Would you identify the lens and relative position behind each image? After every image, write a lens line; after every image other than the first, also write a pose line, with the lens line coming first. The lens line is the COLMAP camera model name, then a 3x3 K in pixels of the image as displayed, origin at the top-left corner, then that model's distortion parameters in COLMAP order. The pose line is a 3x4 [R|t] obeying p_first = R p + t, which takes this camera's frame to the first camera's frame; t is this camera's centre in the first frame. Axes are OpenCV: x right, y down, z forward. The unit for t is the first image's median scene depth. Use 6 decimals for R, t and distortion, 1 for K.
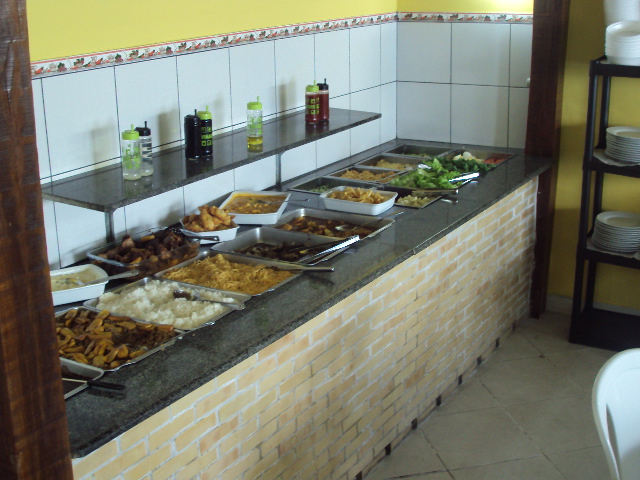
lens RADIAL K [[871.4, 0, 320.0], [0, 871.4, 240.0], [0, 0, 1]] dist [-0.045925, -0.009001]
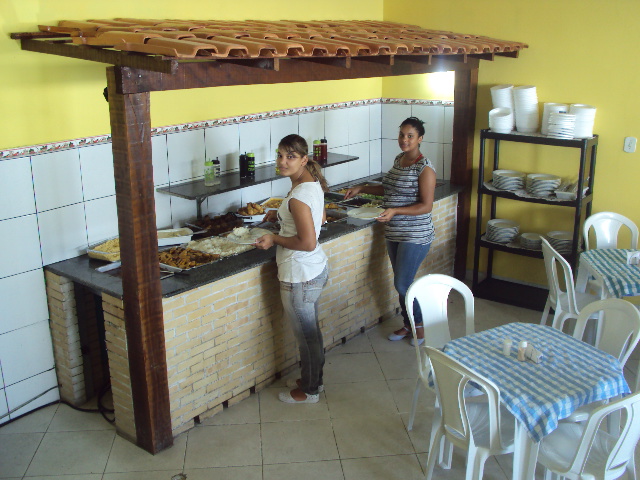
lens RADIAL K [[668.8, 0, 320.0], [0, 668.8, 240.0], [0, 0, 1]] dist [-0.101165, 0.021165]
pose [[0.991940, 0.041240, -0.119807, 0.215527], [-0.043824, 0.998858, -0.019013, 0.068942], [0.118886, 0.024110, 0.992615, -0.460536]]
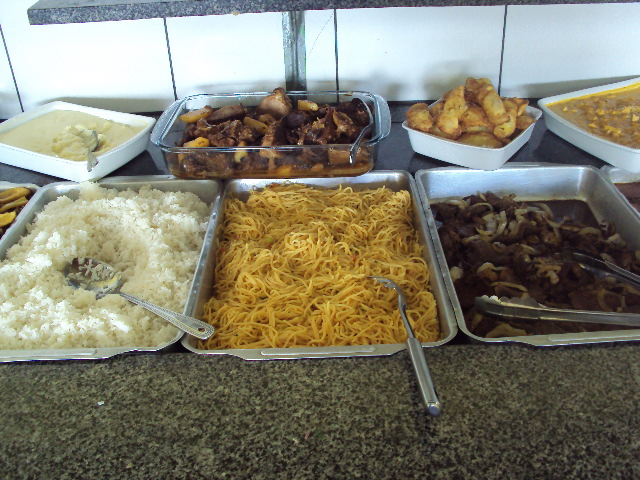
lens RADIAL K [[668.8, 0, 320.0], [0, 668.8, 240.0], [0, 0, 1]] dist [-0.101165, 0.021165]
pose [[0.535940, 0.453149, -0.712337, 0.120720], [-0.232287, 0.890327, 0.391612, -0.089030], [0.811671, -0.044414, 0.582423, 0.804750]]
